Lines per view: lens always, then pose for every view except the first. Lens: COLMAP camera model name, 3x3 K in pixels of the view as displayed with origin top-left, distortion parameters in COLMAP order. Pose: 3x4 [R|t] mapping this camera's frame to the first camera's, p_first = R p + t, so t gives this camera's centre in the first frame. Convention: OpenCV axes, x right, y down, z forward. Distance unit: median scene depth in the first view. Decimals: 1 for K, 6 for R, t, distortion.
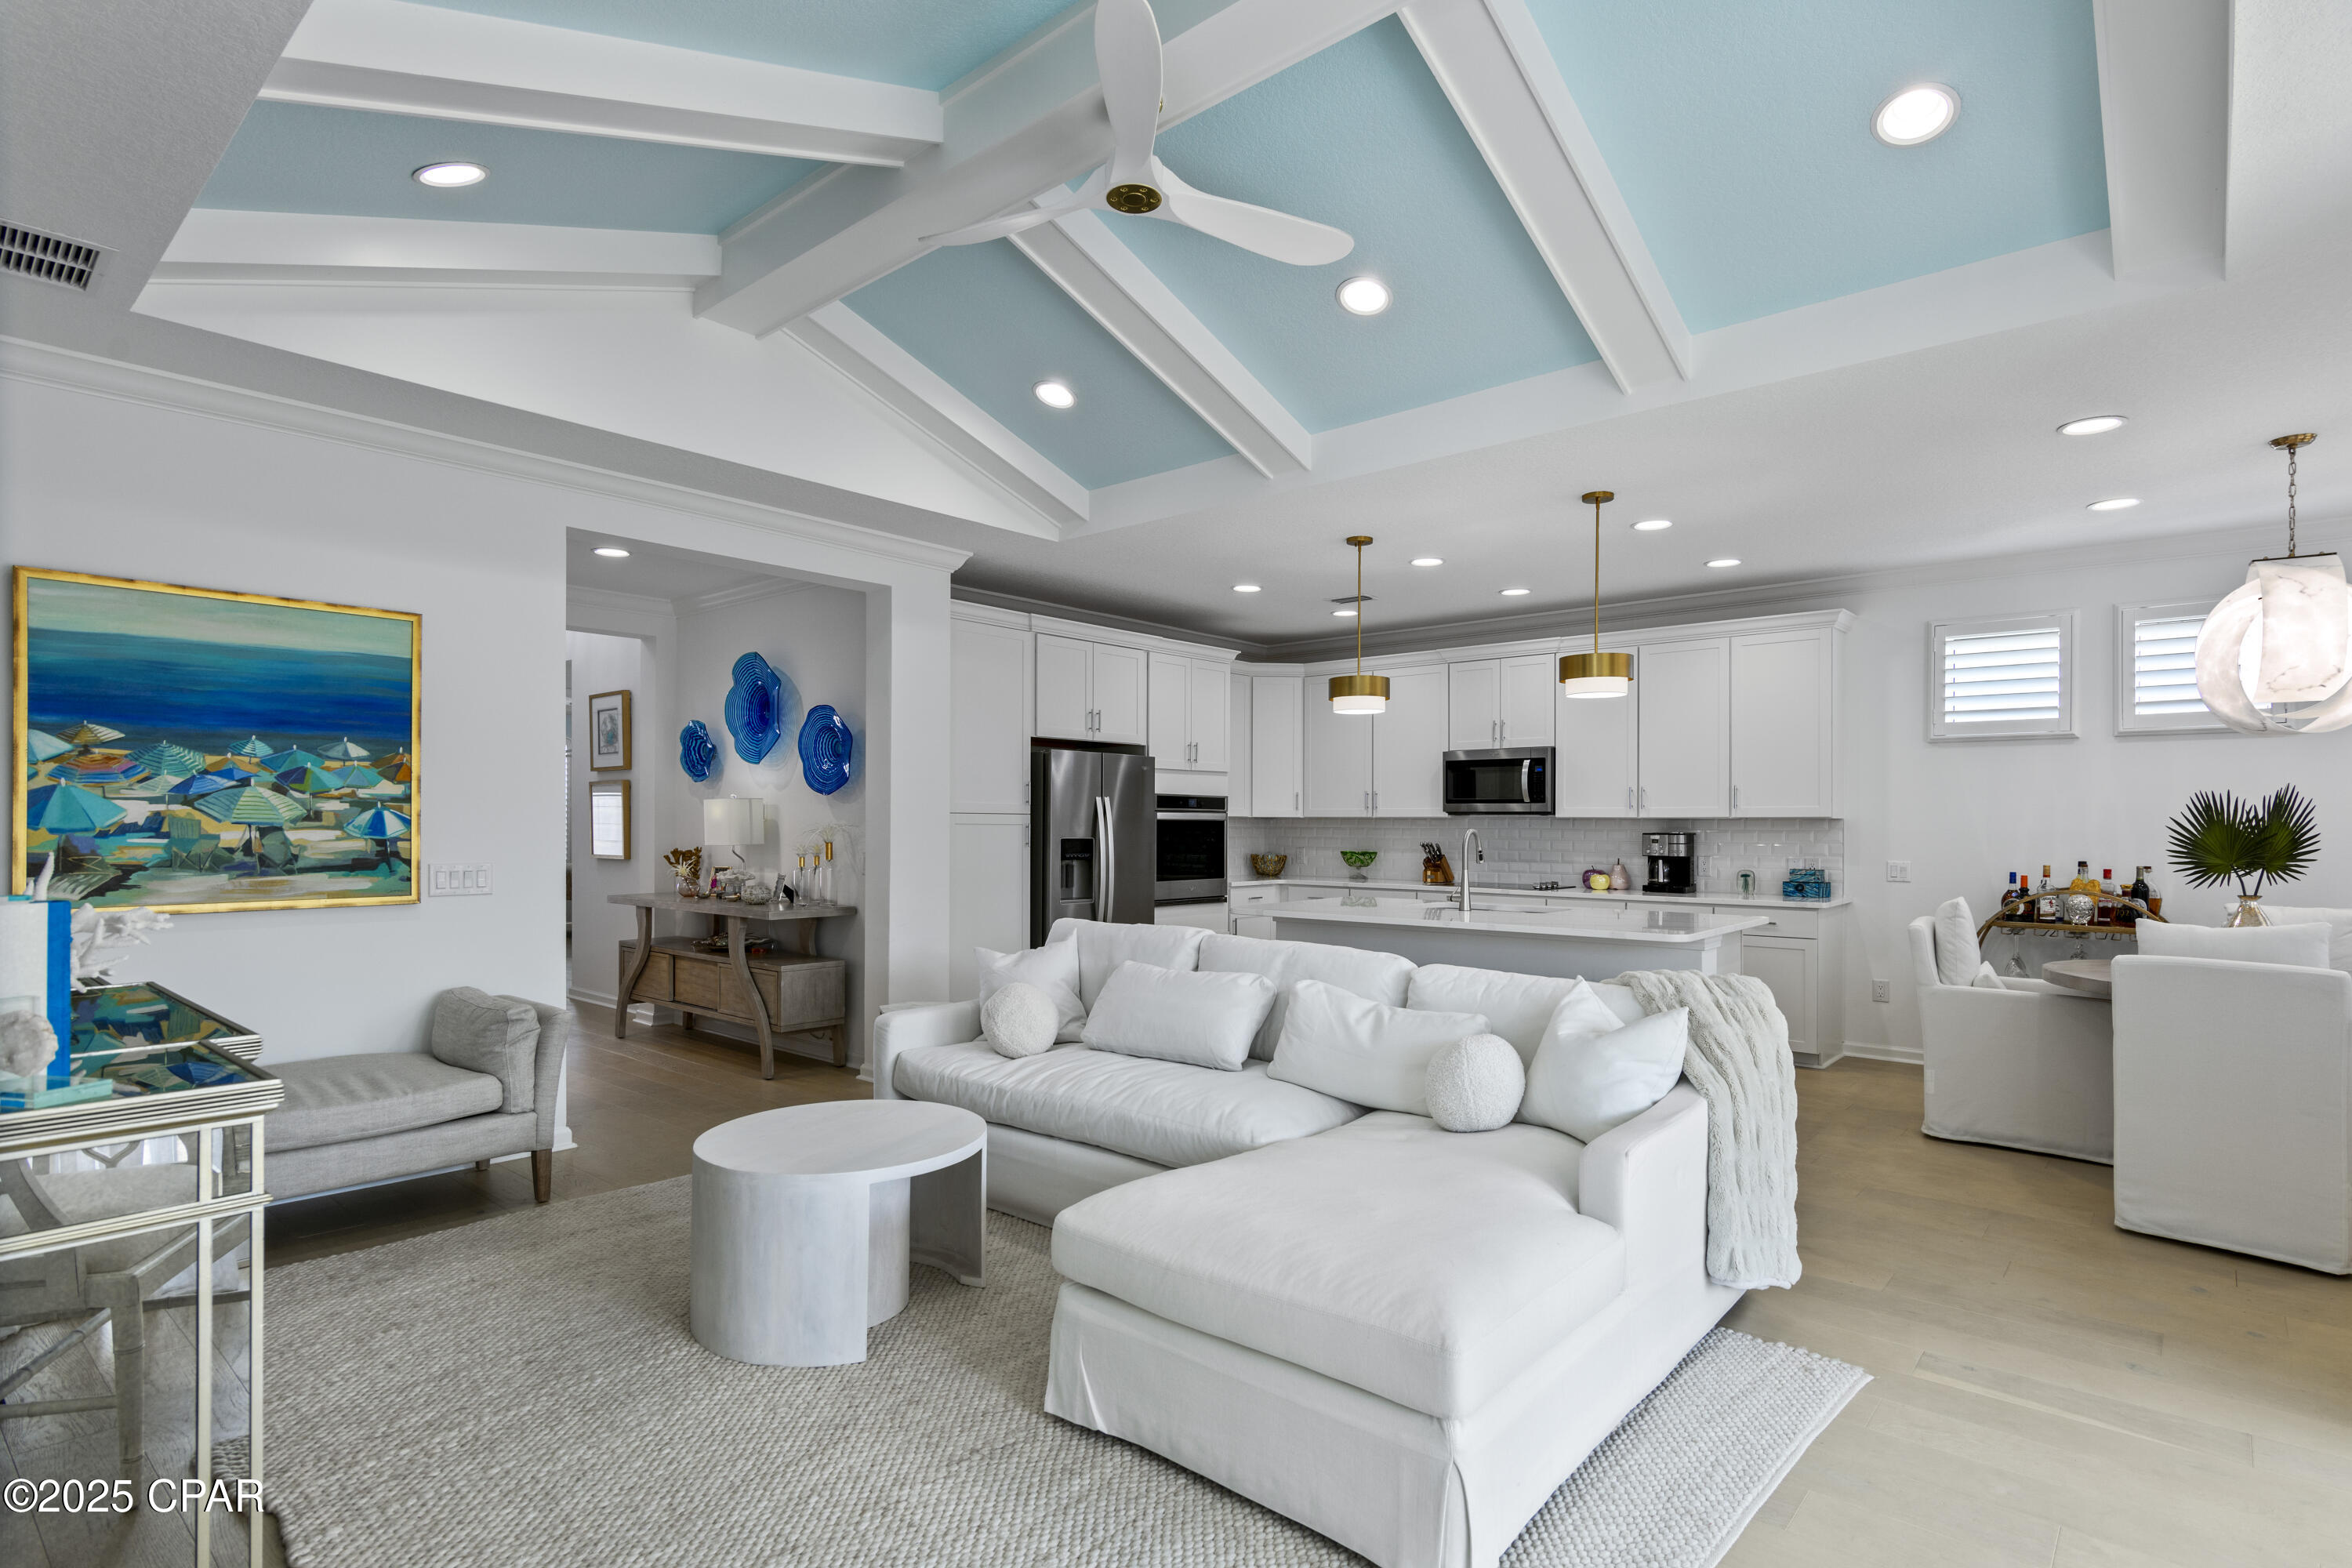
lens RADIAL K [[1183.1, 0, 1197.2], [0, 1183.1, 824.5], [0, 0, 1]] dist [0.008332, -0.001190]
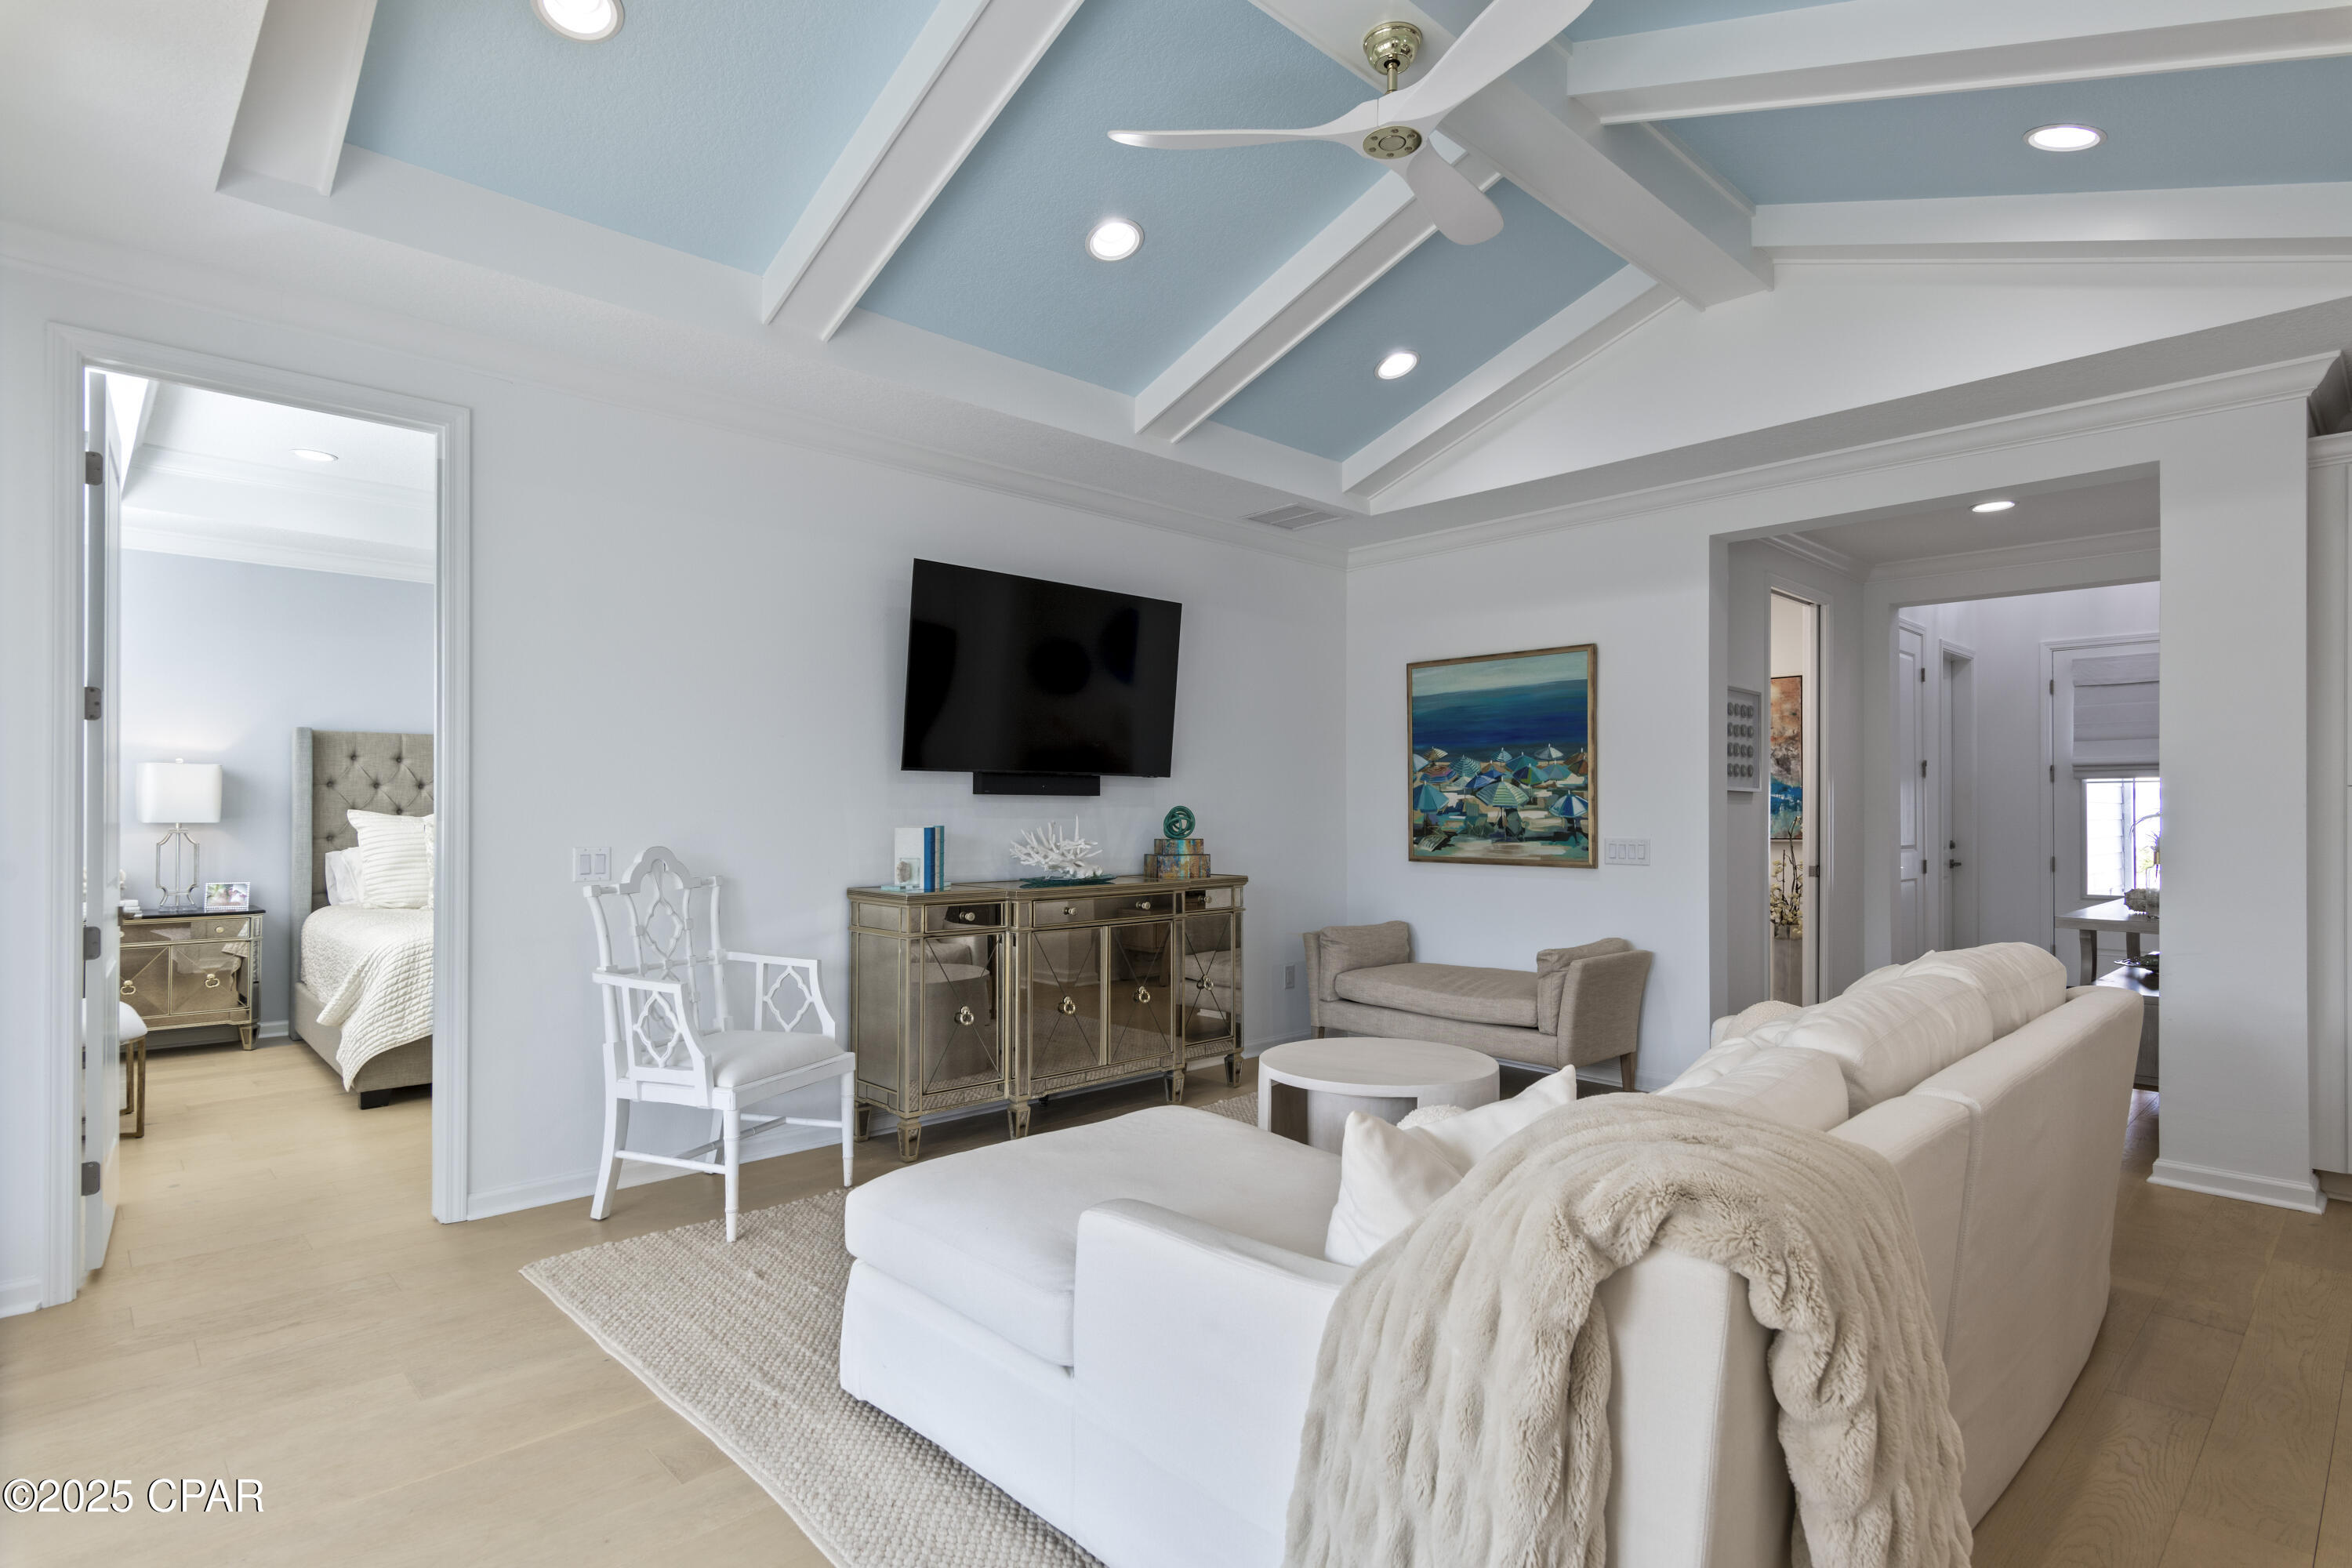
lens RADIAL K [[1183.1, 0, 1178.1], [0, 1183.1, 804.4], [0, 0, 1]] dist [0.008332, -0.001190]
pose [[-0.096973, -0.012334, -0.995211, 0.512766], [-0.003633, 0.999921, -0.012038, 0.011208], [0.995280, 0.002448, -0.097010, 0.519890]]
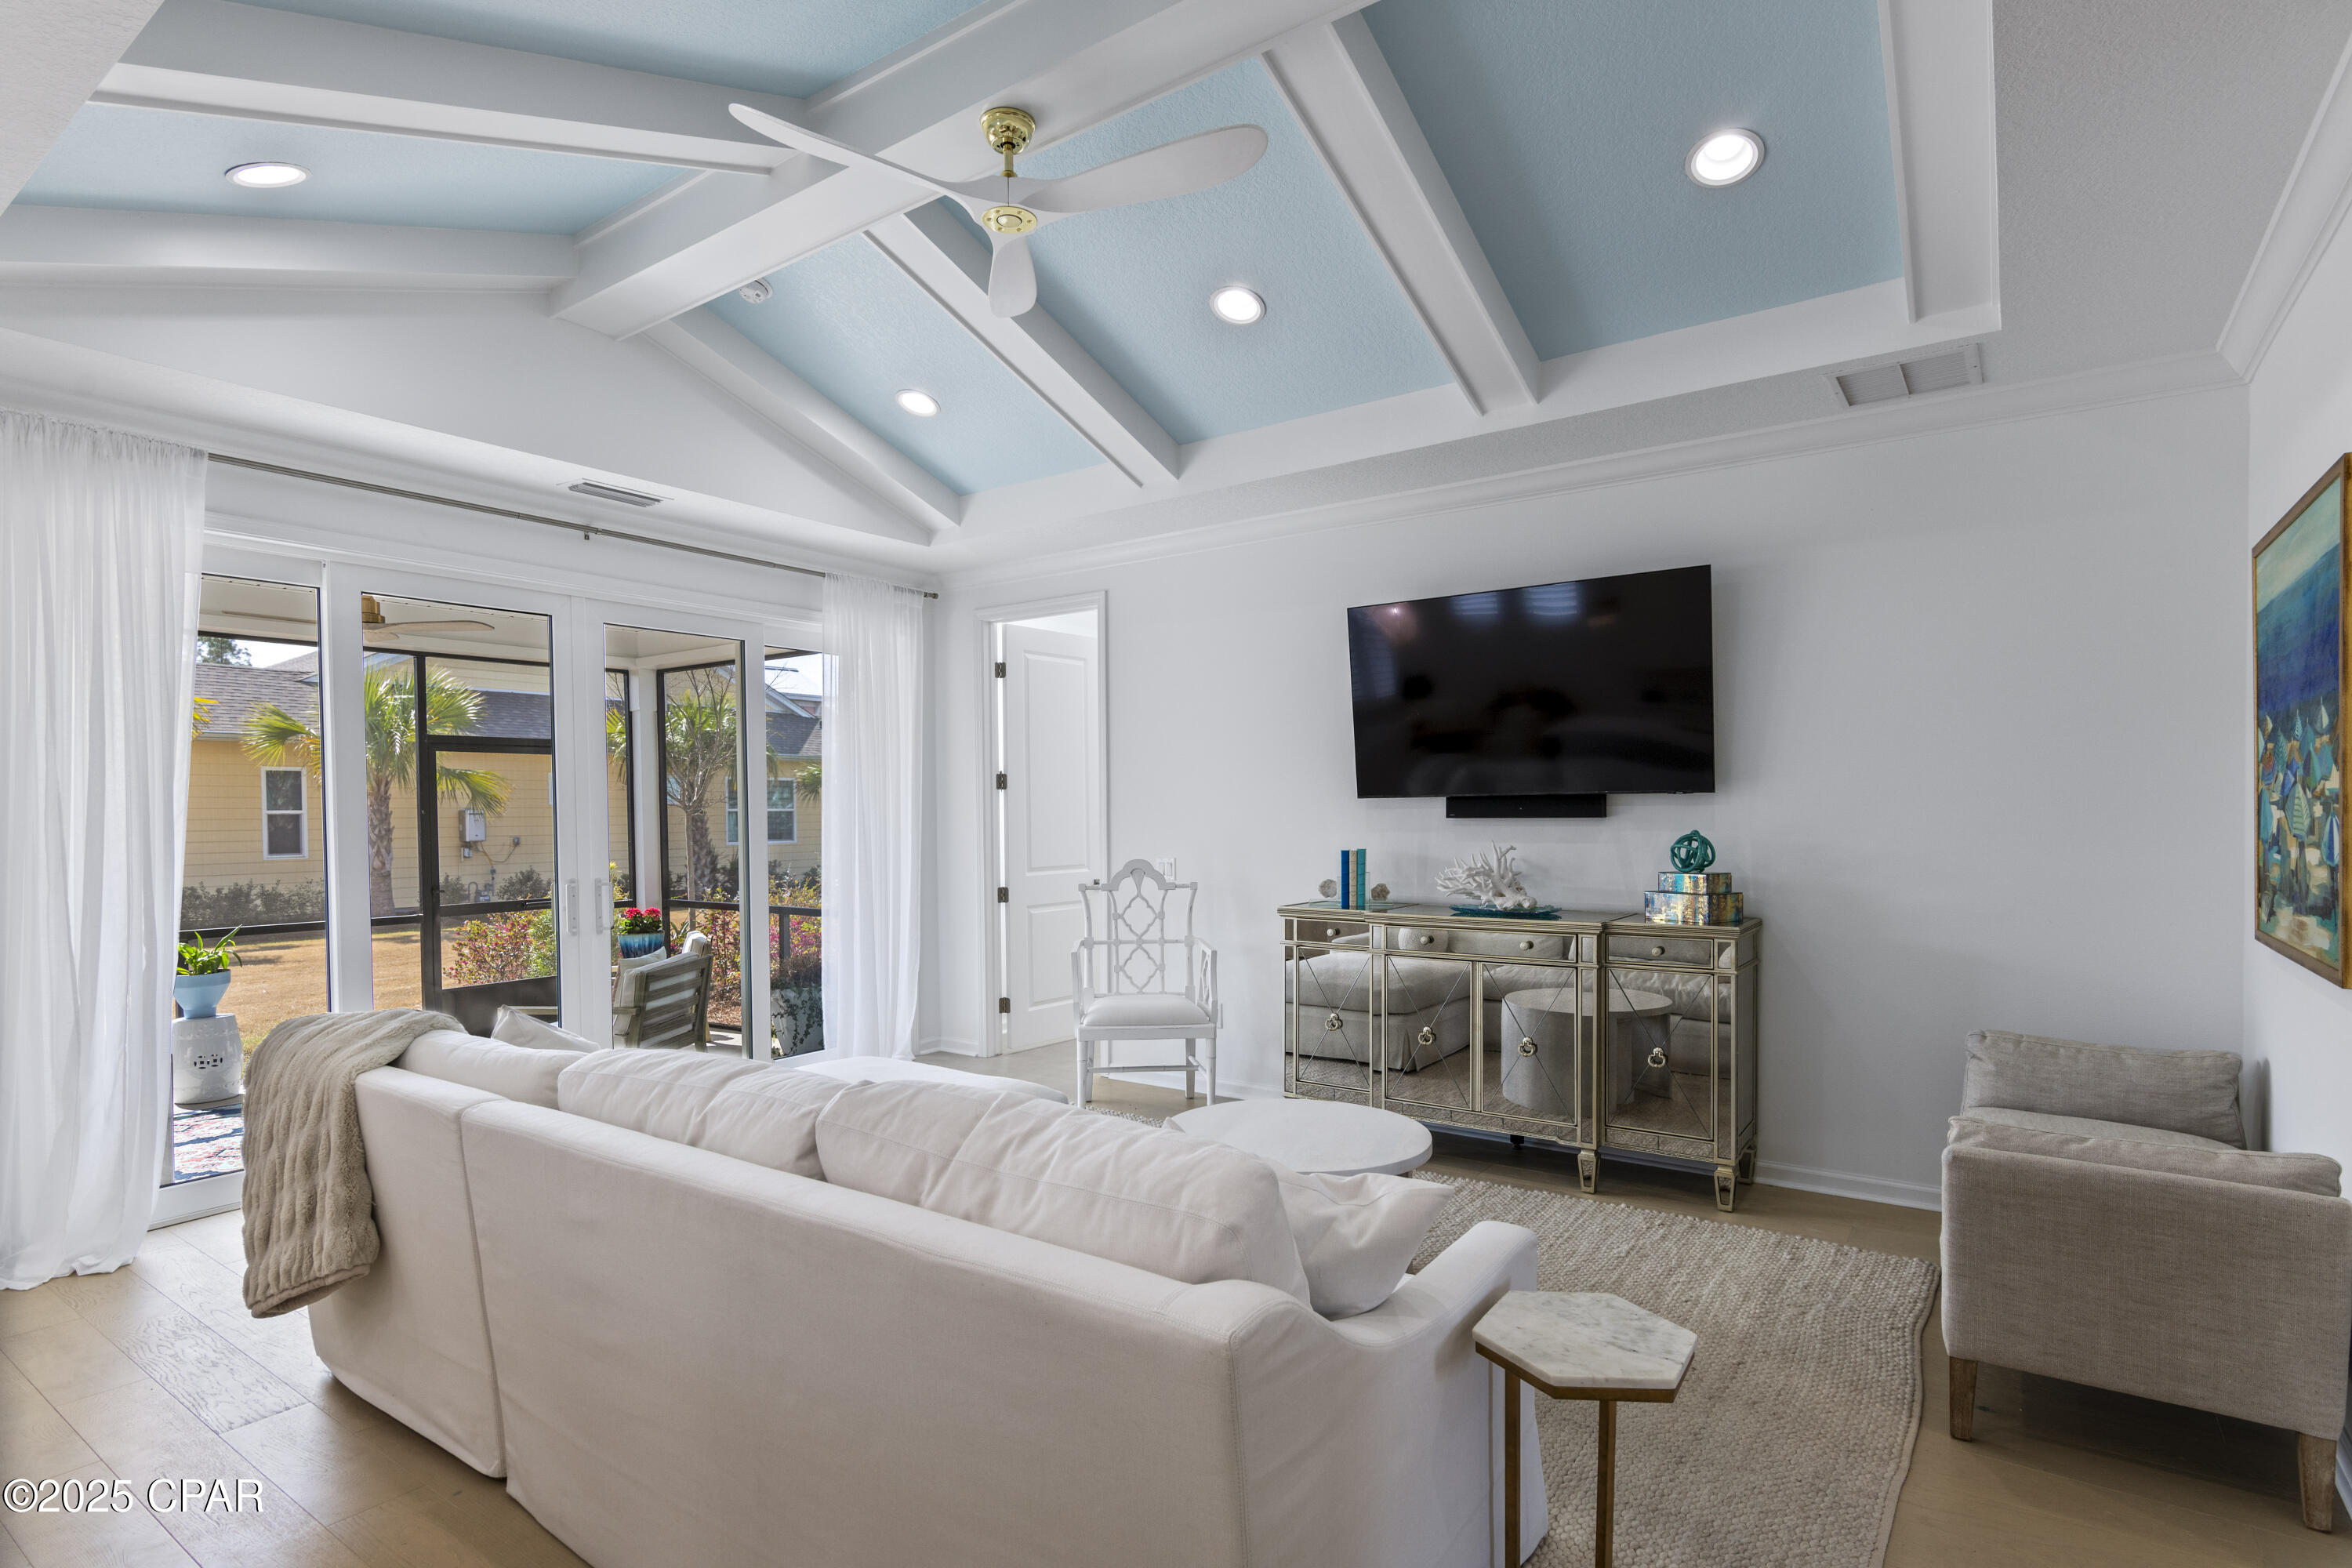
lens RADIAL K [[1183.1, 0, 1159.6], [0, 1183.1, 821.8], [0, 0, 1]] dist [0.008332, -0.001190]
pose [[-0.996287, 0.004214, -0.085994, -0.056683], [0.003603, 0.999967, 0.007257, -0.010729], [0.086022, 0.006920, -0.996269, 1.153375]]
